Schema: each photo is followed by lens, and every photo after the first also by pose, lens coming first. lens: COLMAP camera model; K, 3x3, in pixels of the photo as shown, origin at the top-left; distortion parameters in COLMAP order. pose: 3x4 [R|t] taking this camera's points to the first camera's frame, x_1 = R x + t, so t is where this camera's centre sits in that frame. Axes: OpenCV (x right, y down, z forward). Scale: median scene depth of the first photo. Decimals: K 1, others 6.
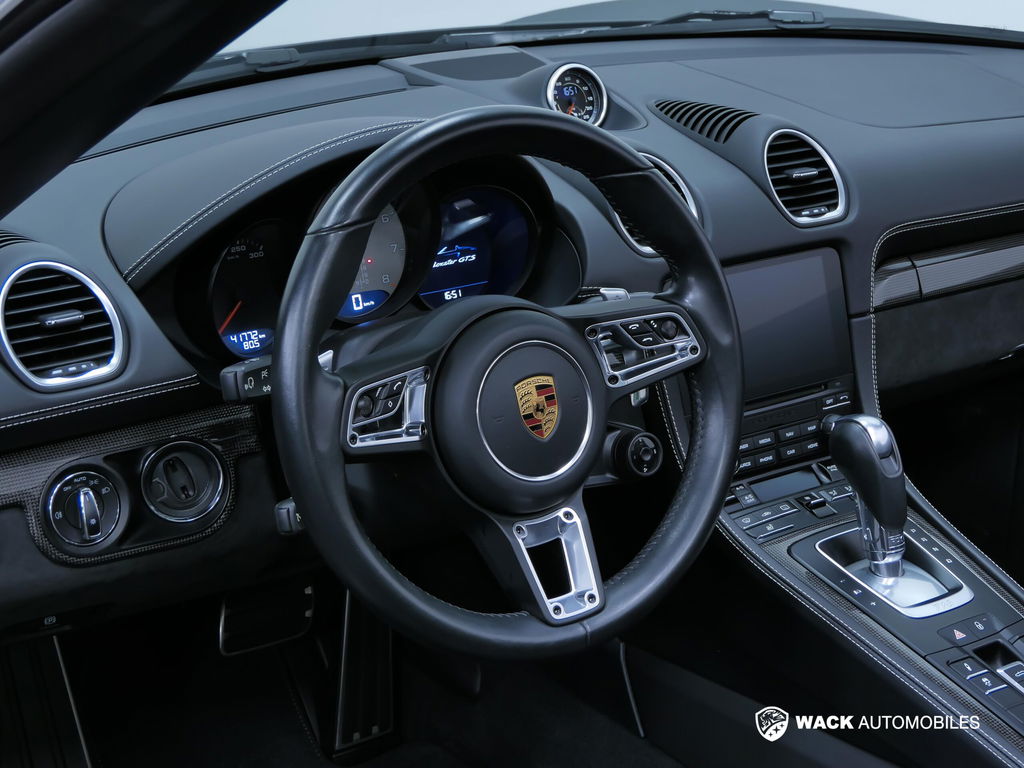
lens RADIAL K [[1844.7, 0, 512.0], [0, 1844.7, 384.0], [0, 0, 1]] dist [-0.000375, -0.103221]
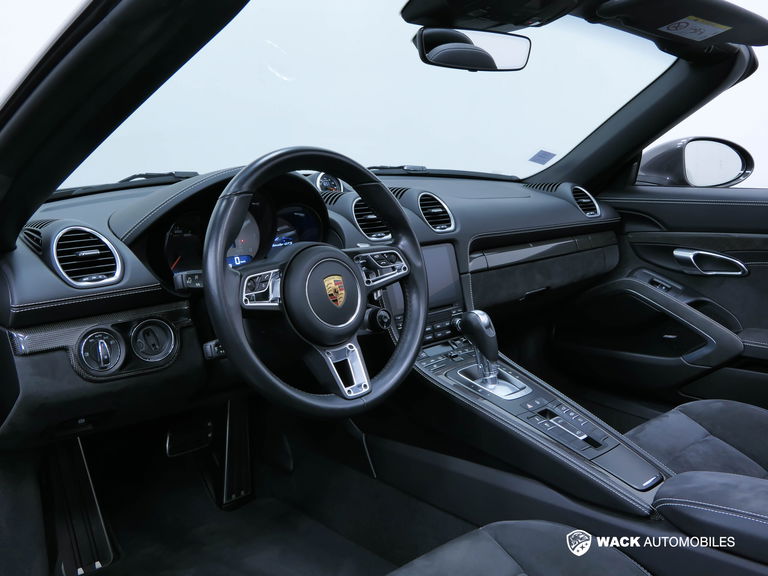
lens RADIAL K [[737.4, 0, 384.0], [0, 737.4, 288.0], [0, 0, 1]] dist [-0.002740, 0.005762]
pose [[0.987635, -0.035510, 0.152695, -0.053724], [0.054878, 0.990693, -0.124565, 0.107461], [-0.146851, 0.131404, 0.980392, 0.189329]]
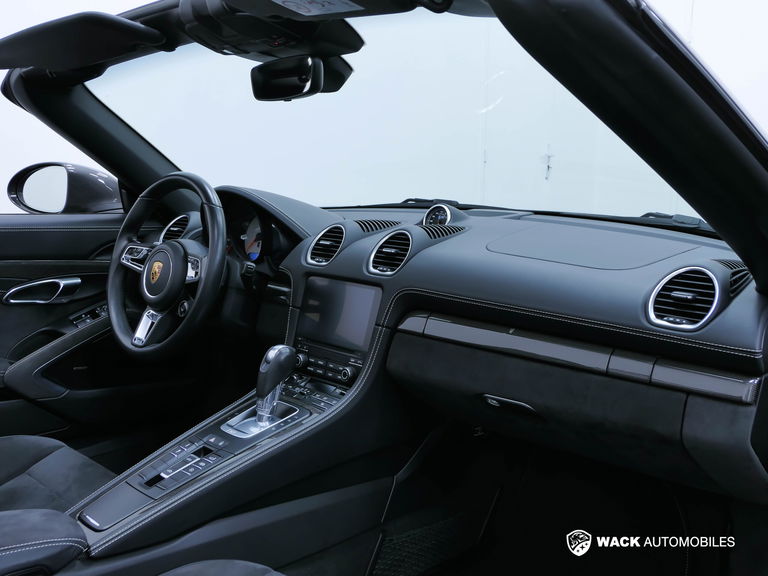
lens RADIAL K [[759.1, 0, 384.0], [0, 759.1, 288.0], [0, 0, 1]] dist [-0.005700, -0.008831]
pose [[0.197279, 0.161792, -0.966905, 1.189206], [-0.347553, 0.933769, 0.085335, -0.180251], [0.916672, 0.319216, 0.240444, 1.011379]]
